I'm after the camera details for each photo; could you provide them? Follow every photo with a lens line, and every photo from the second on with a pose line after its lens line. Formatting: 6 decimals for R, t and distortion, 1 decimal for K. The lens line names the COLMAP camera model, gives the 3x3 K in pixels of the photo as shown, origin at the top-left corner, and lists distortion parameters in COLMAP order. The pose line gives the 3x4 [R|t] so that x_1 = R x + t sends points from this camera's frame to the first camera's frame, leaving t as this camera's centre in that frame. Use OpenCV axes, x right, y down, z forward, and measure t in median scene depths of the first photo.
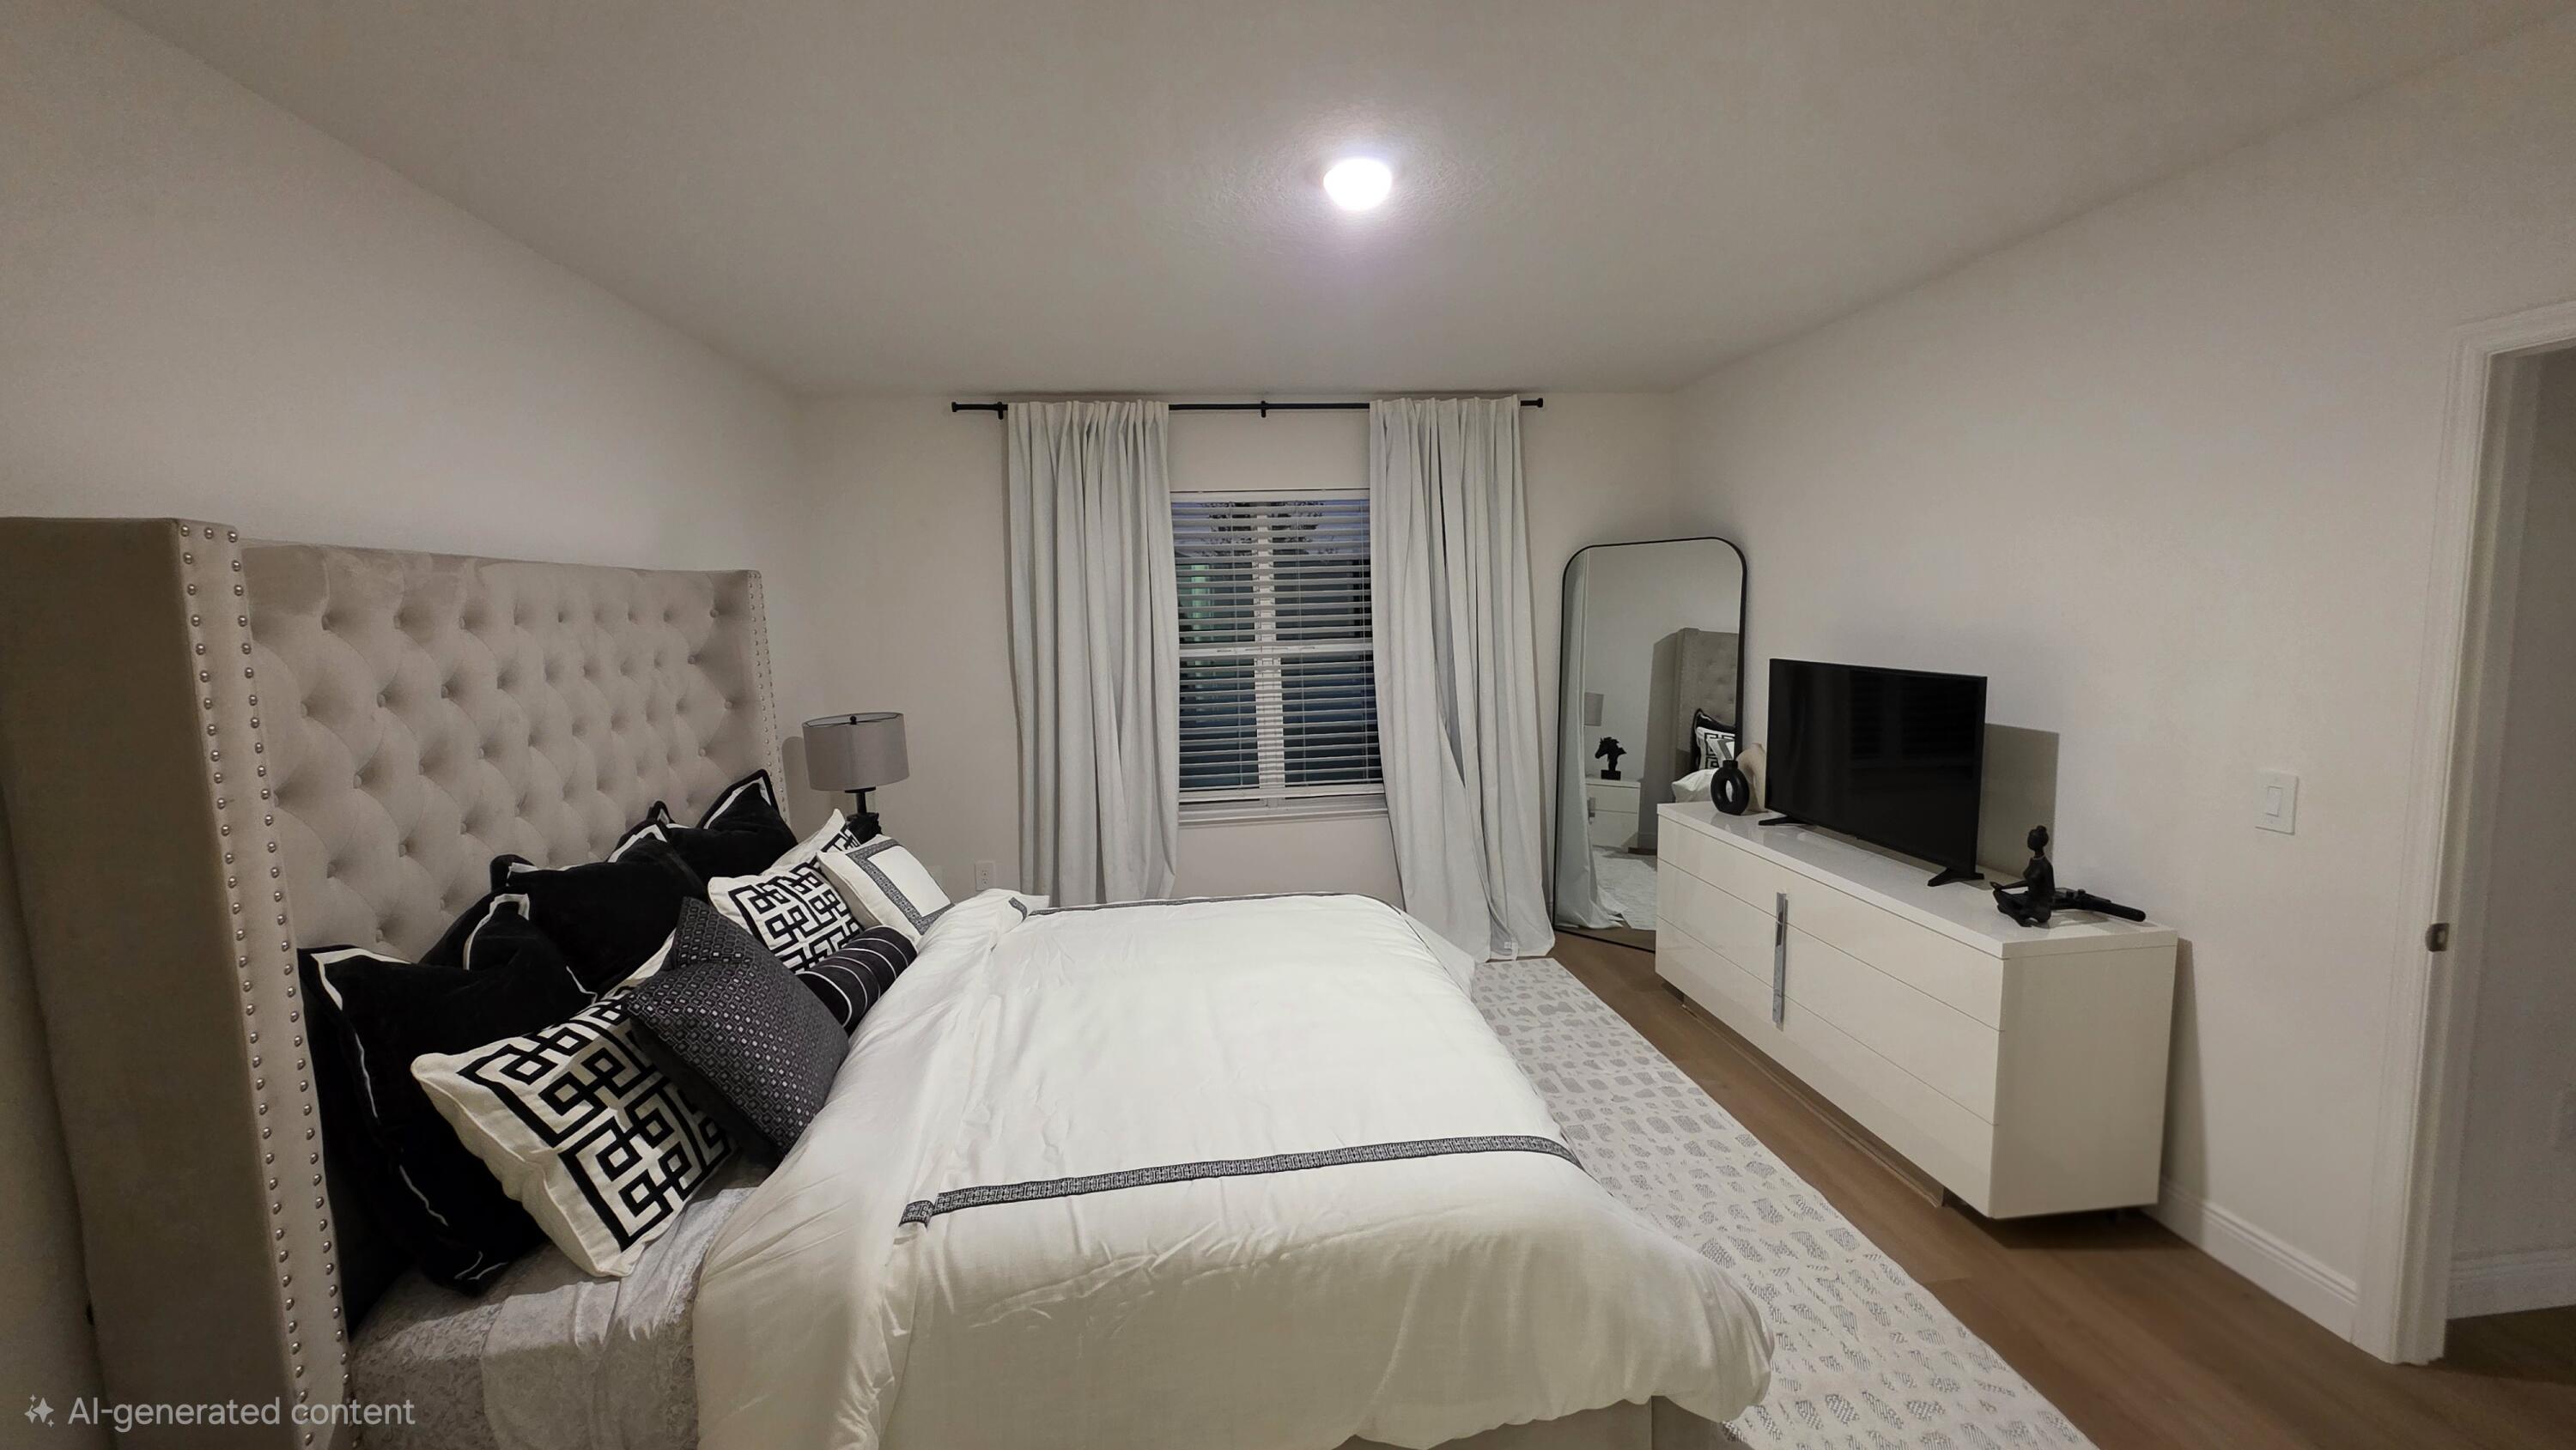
lens RADIAL K [[1024.4, 0, 1289.4], [0, 1024.4, 718.8], [0, 0, 1]] dist [0.000435, -0.000348]
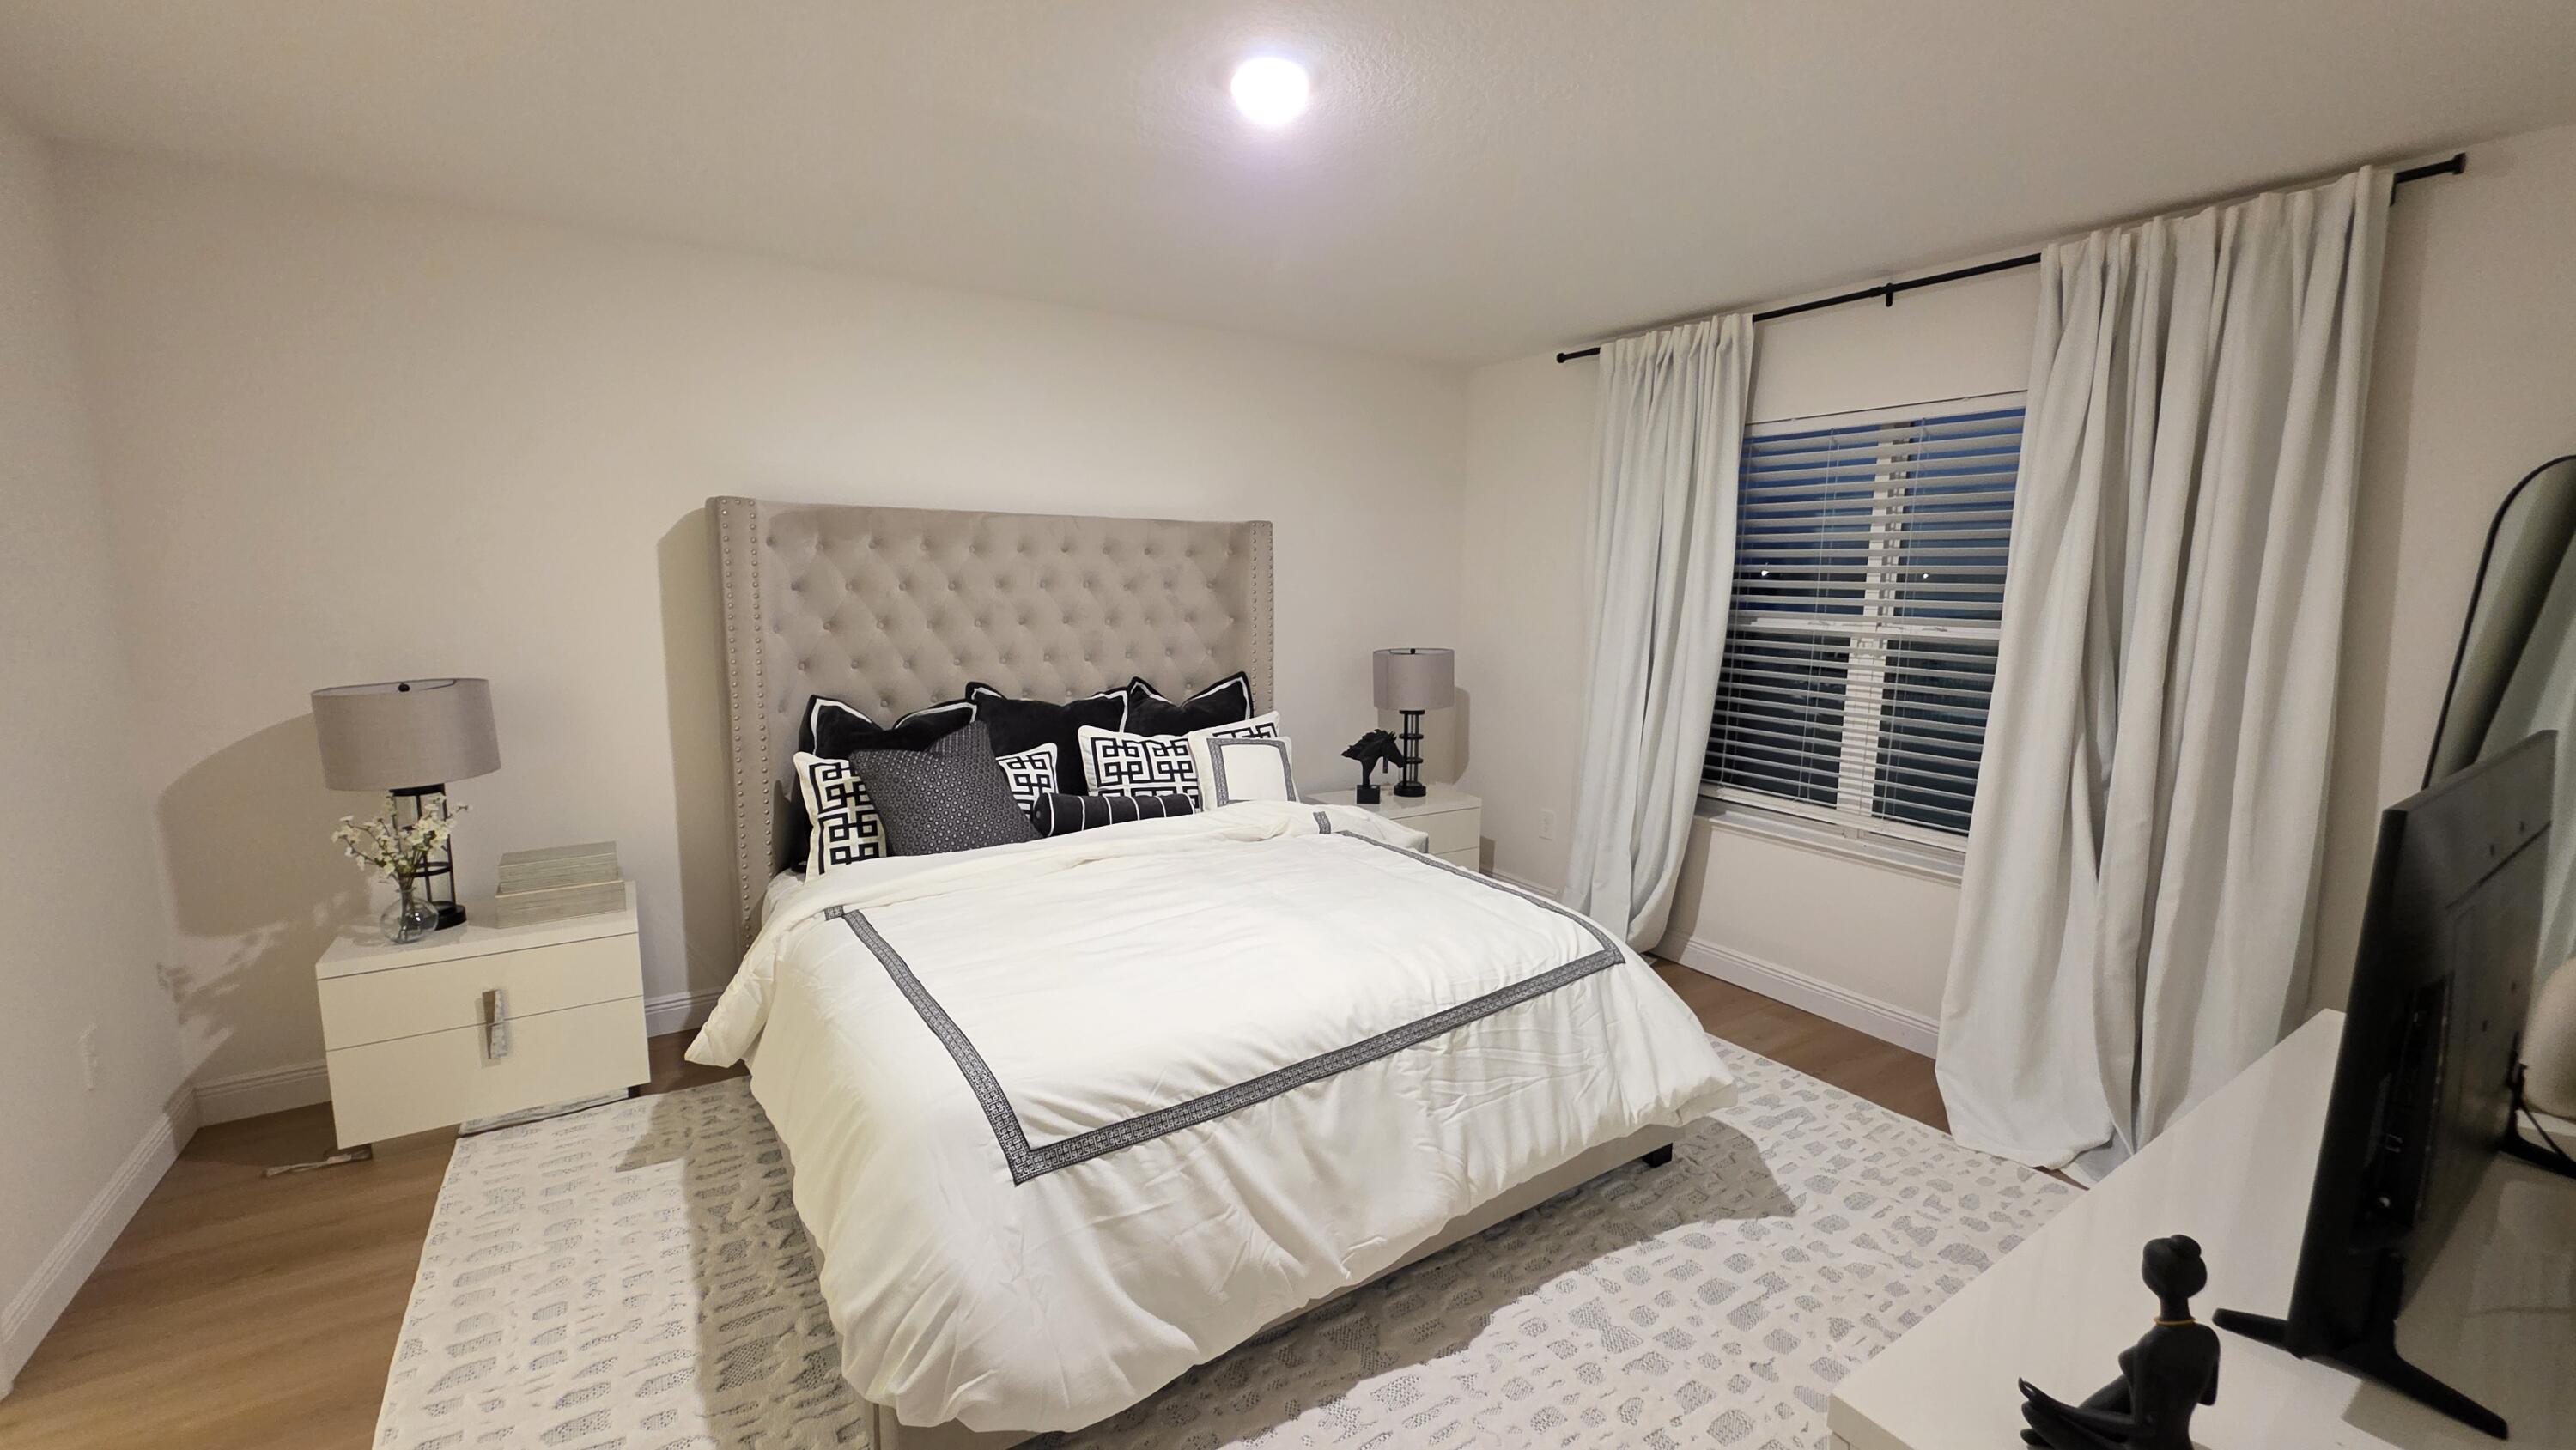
lens RADIAL K [[1024.4, 0, 1287.5], [0, 1024.4, 718.8], [0, 0, 1]] dist [0.000435, -0.000348]
pose [[0.443264, 0.163477, -0.881358, 0.650349], [-0.128967, 0.984631, 0.117771, -0.050521], [0.887065, 0.061462, 0.457535, 0.421463]]
